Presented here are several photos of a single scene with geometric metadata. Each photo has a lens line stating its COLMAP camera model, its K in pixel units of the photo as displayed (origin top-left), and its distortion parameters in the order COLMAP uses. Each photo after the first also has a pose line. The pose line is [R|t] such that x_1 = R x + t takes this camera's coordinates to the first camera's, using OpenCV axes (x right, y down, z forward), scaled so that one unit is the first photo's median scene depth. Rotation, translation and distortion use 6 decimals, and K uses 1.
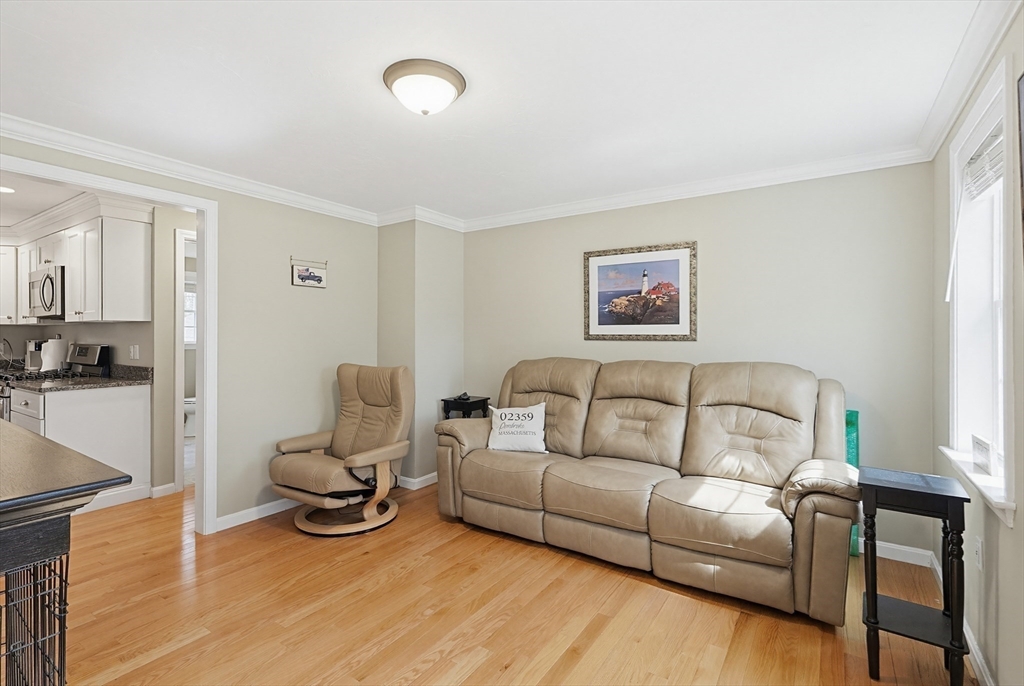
lens RADIAL K [[482.8, 0, 502.4], [0, 482.8, 333.7], [0, 0, 1]] dist [0.000831, 0.000002]
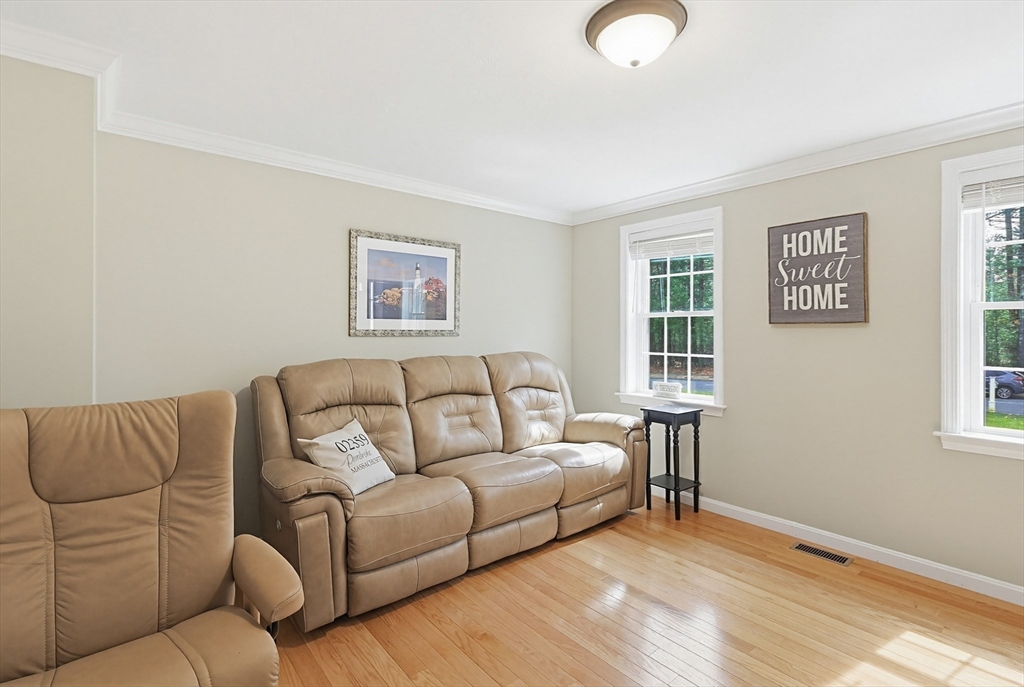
lens RADIAL K [[482.8, 0, 502.4], [0, 482.8, 334.2], [0, 0, 1]] dist [0.000831, 0.000002]
pose [[0.282643, -0.003240, 0.959220, -0.622780], [-0.002549, 0.999988, 0.004129, 0.006464], [-0.959222, -0.003612, 0.282632, 0.607392]]
